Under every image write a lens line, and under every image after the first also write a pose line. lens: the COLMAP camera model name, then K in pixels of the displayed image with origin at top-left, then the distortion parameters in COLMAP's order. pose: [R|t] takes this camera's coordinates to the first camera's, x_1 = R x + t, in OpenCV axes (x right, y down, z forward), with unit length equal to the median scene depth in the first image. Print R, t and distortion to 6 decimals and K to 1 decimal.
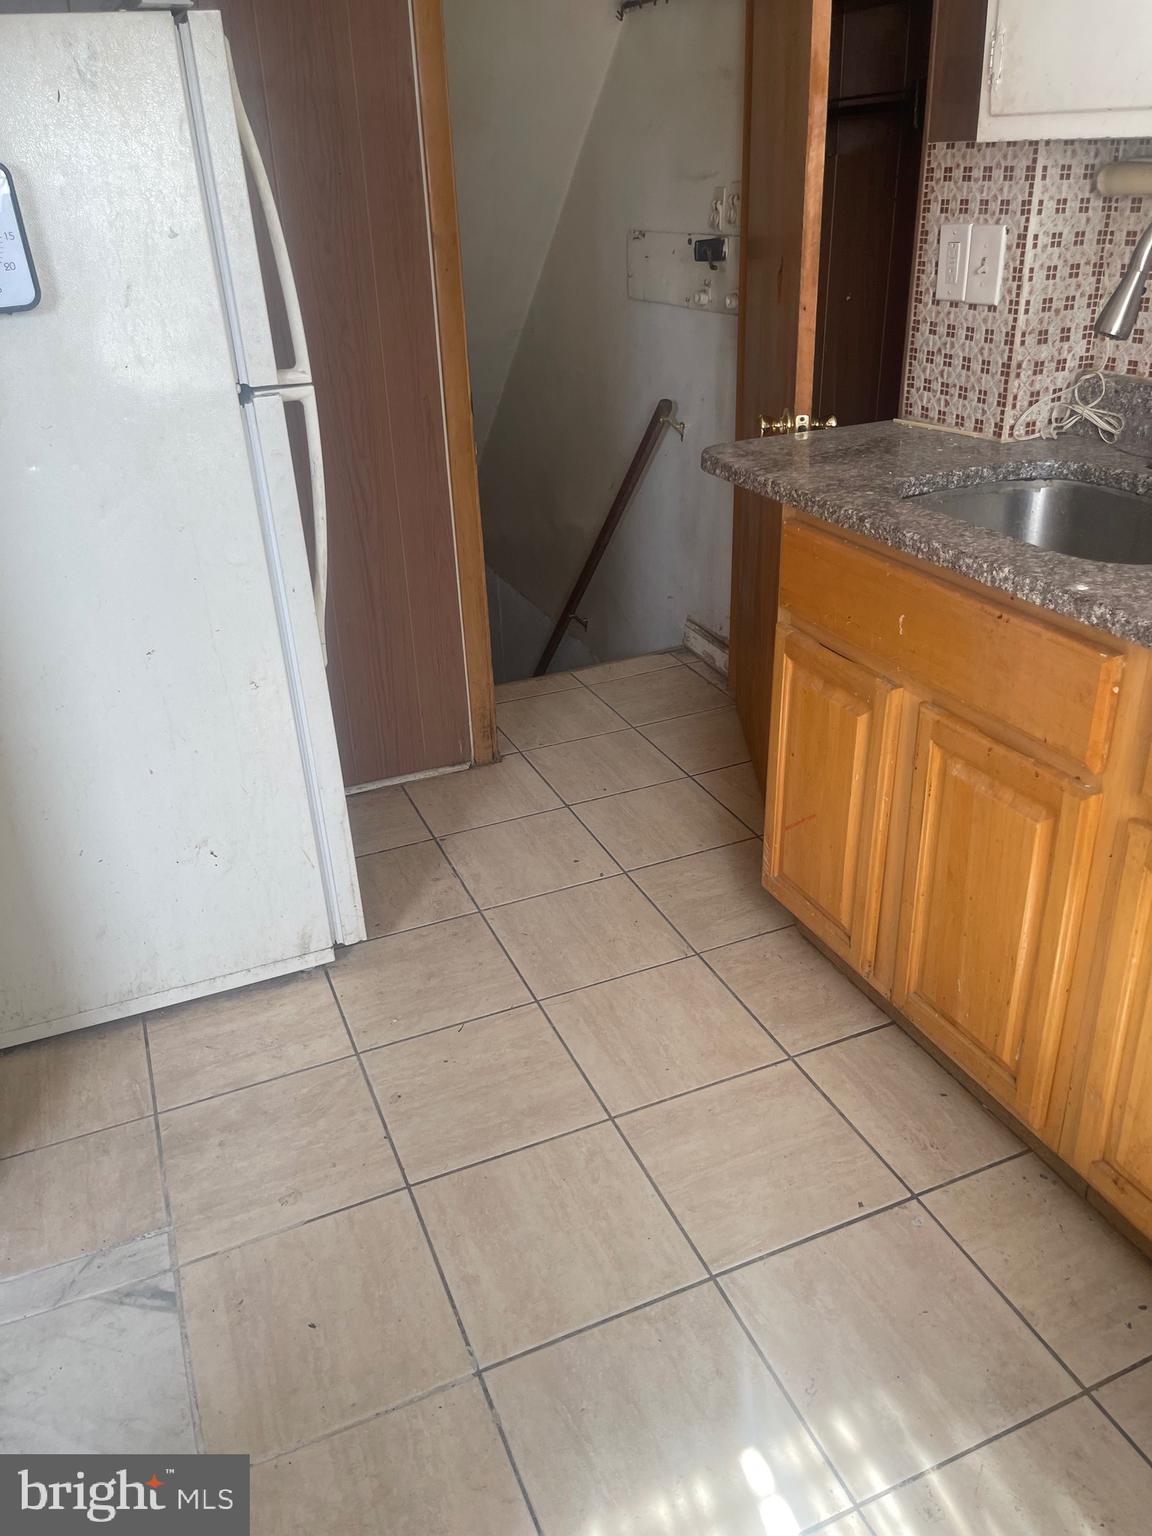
lens RADIAL K [[1167.7, 0, 584.0], [0, 1167.7, 759.4], [0, 0, 1]] dist [0.051628, -0.046889]
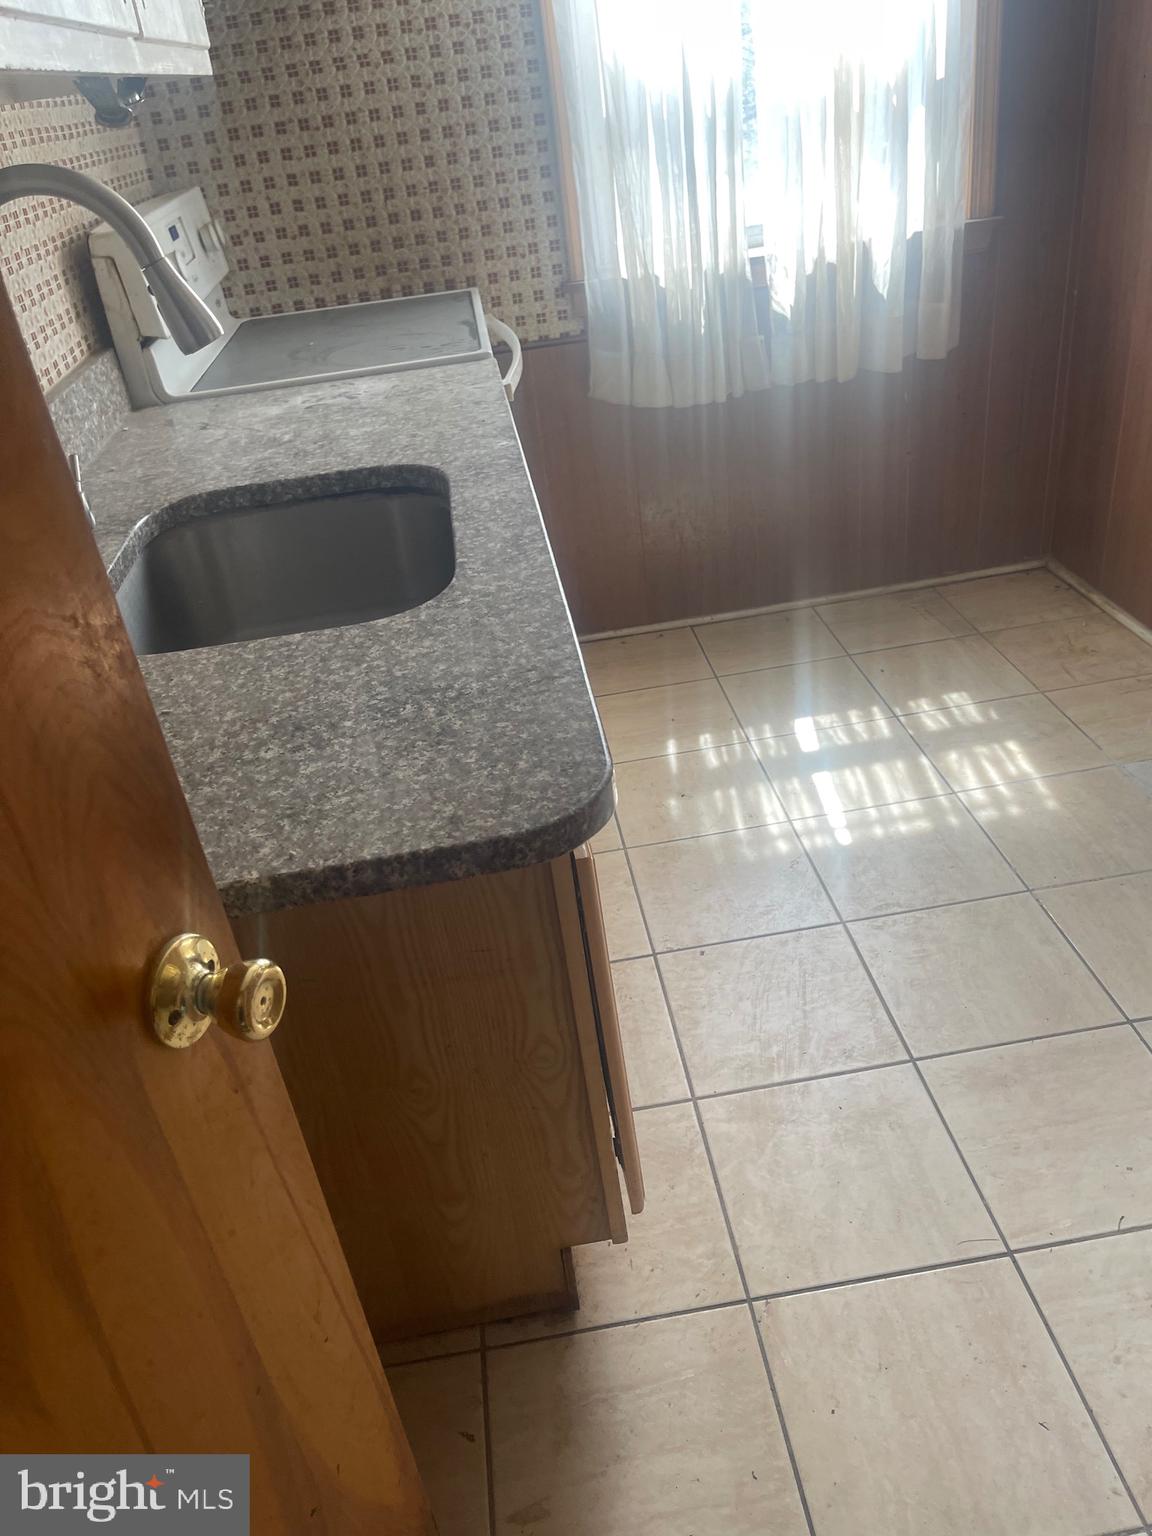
lens RADIAL K [[1167.7, 0, 591.7], [0, 1167.7, 774.7], [0, 0, 1]] dist [0.051628, -0.046889]
pose [[-0.953114, -0.025075, 0.301569, -0.011627], [0.242335, 0.533607, 0.810270, -0.807877], [-0.181237, 0.845361, -0.502512, 1.678552]]
